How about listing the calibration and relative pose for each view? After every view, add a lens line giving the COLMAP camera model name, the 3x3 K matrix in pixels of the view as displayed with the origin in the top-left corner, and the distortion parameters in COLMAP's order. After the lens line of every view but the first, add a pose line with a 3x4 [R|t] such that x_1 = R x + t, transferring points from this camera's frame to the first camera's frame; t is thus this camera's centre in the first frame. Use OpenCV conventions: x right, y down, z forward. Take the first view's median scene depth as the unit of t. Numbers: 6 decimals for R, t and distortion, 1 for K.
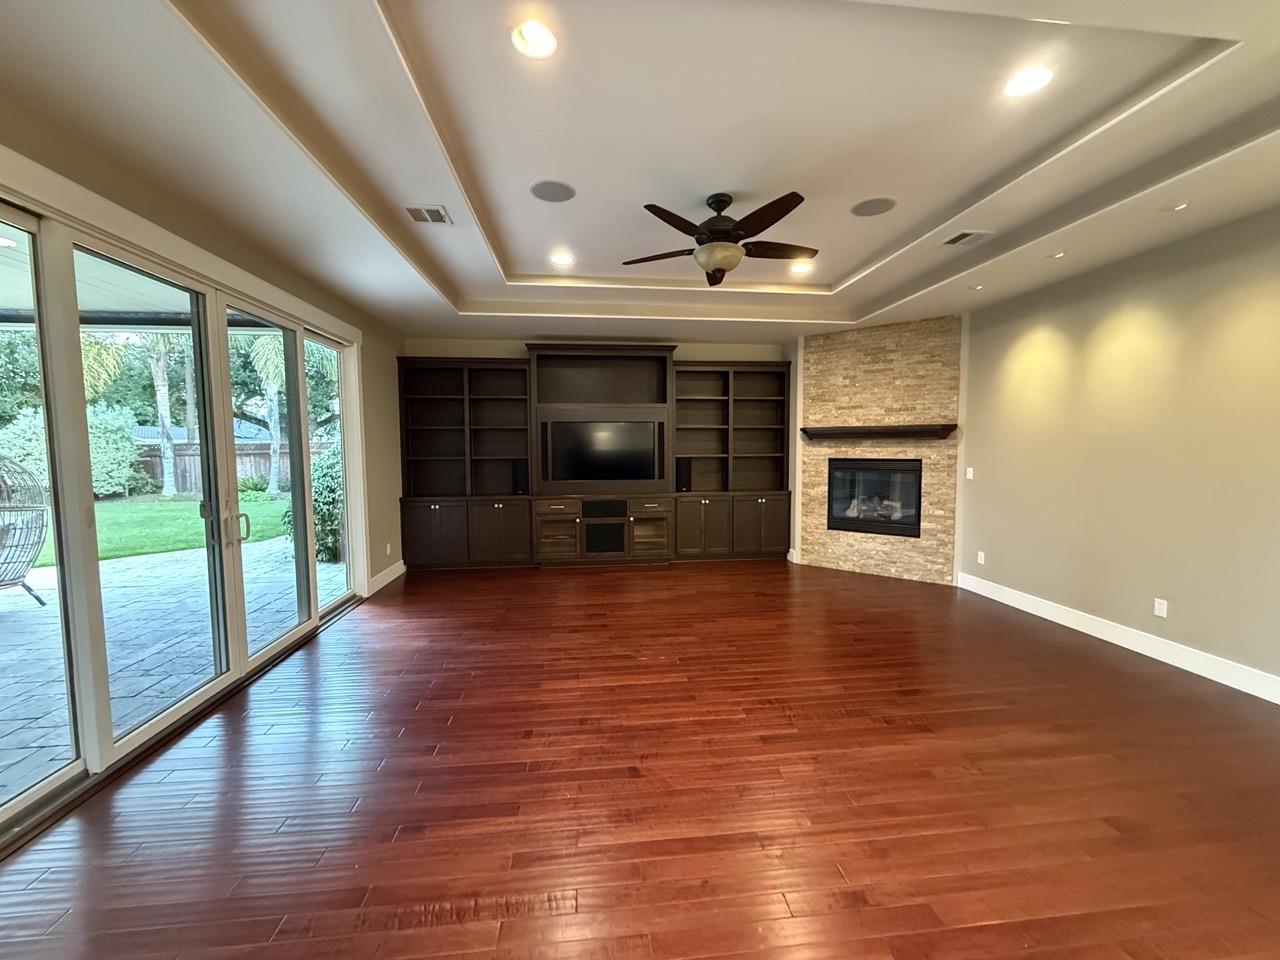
lens RADIAL K [[510.9, 0, 639.1], [0, 510.9, 480.2], [0, 0, 1]] dist [-0.000572, 0.000066]
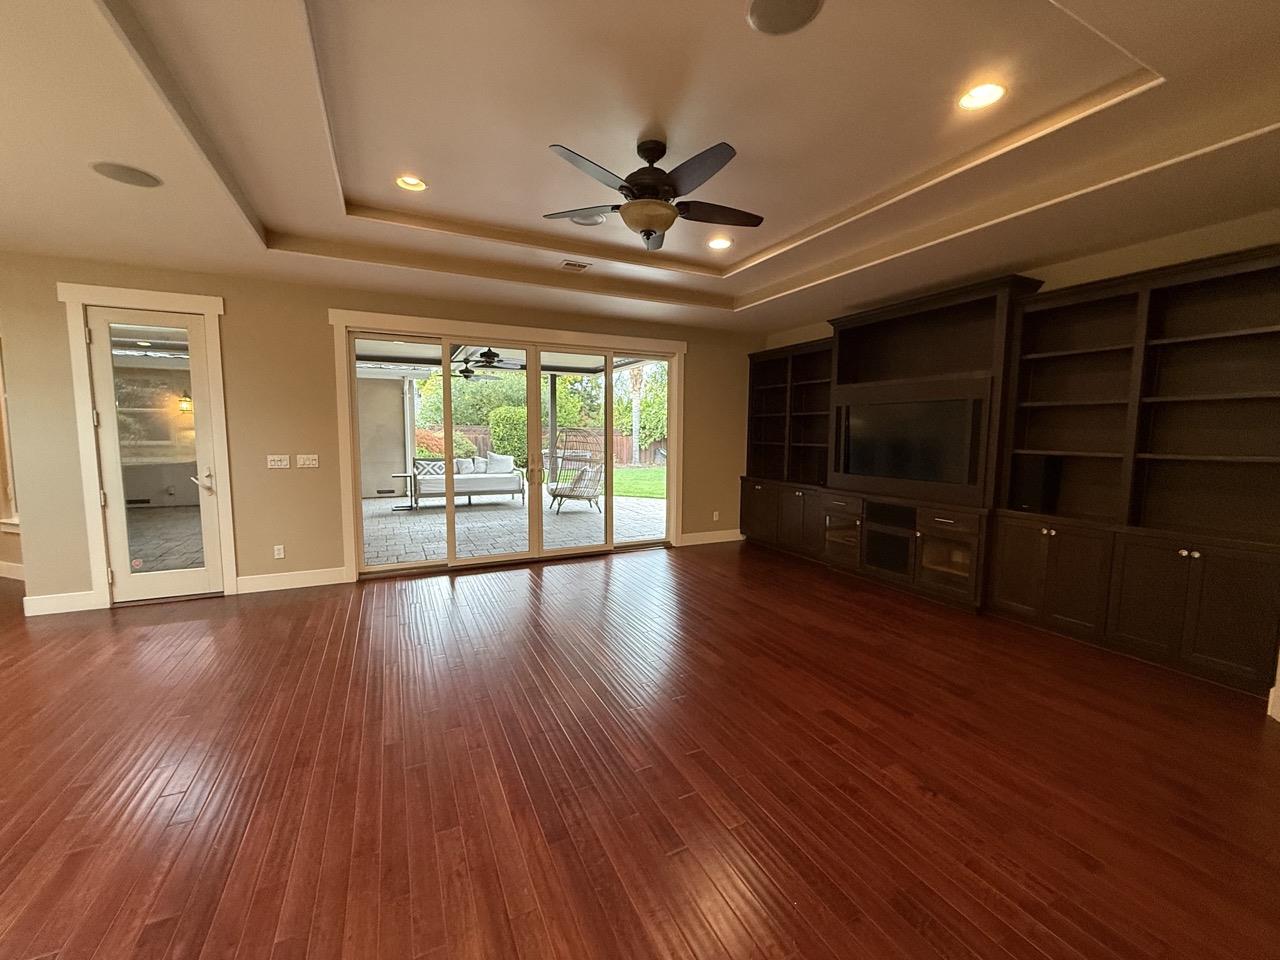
lens RADIAL K [[510.9, 0, 639.1], [0, 510.9, 480.2], [0, 0, 1]] dist [-0.000572, 0.000066]
pose [[0.334824, 0.097990, -0.937172, 0.537875], [-0.072405, 0.994313, 0.078096, -0.030185], [0.939495, 0.041708, 0.340014, 0.374854]]
